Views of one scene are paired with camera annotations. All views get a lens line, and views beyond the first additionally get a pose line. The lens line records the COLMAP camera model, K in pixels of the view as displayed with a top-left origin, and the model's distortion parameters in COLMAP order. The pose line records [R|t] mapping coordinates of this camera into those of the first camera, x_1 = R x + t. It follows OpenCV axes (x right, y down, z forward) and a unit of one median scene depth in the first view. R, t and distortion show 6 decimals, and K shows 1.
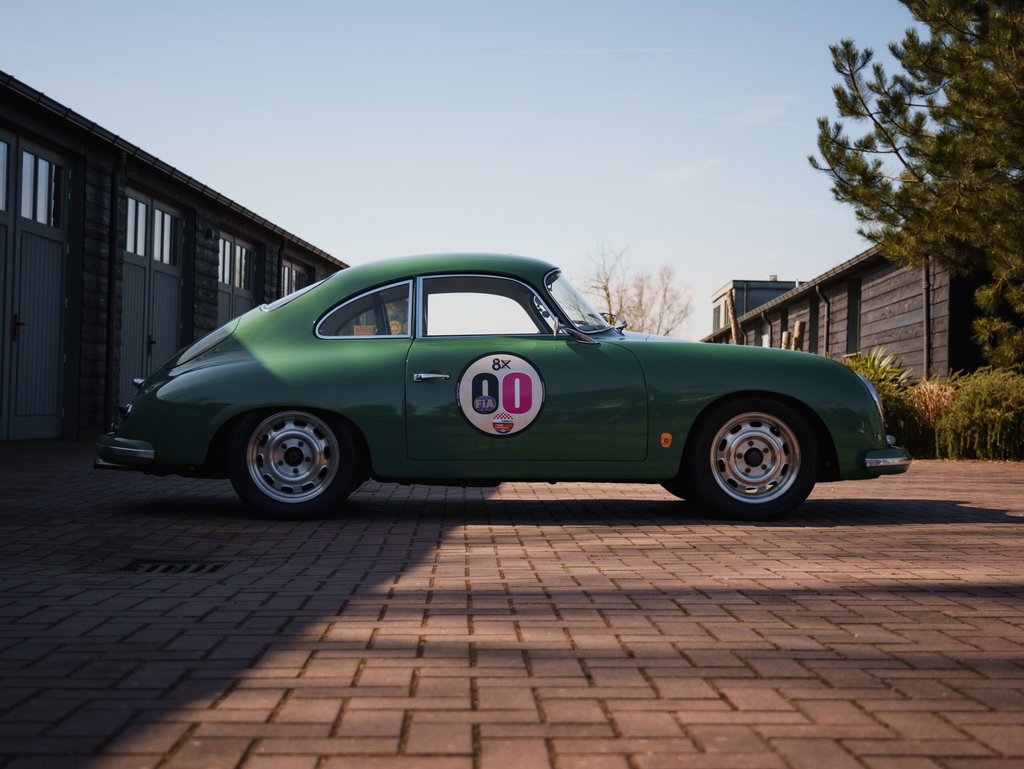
lens RADIAL K [[1226.1, 0, 503.8], [0, 1226.1, 380.1], [0, 0, 1]] dist [0.051558, 0.000000]
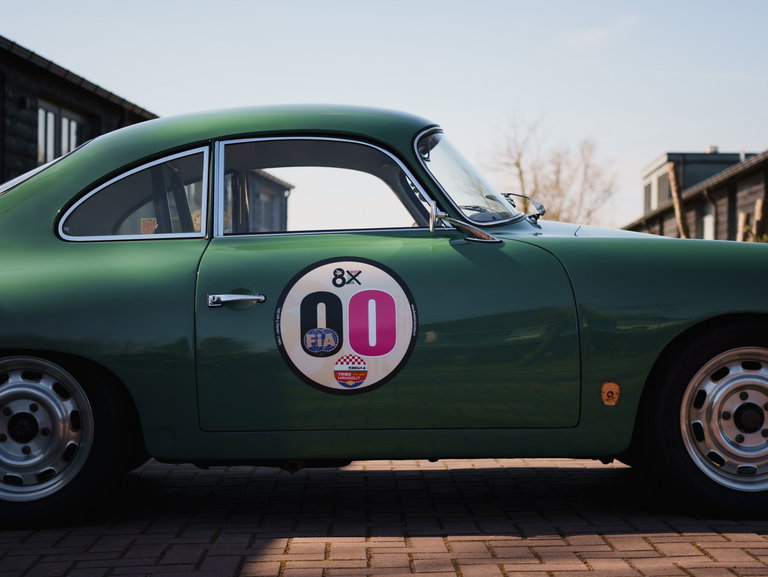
lens RADIAL K [[1379.2, 0, 386.6], [0, 1379.2, 279.9], [0, 0, 1]] dist [0.061352, 0.000000]
pose [[0.999792, -0.015267, -0.013553, 0.027442], [0.015353, 0.999862, 0.006267, -0.015415], [0.013456, -0.006474, 0.999889, 0.282861]]
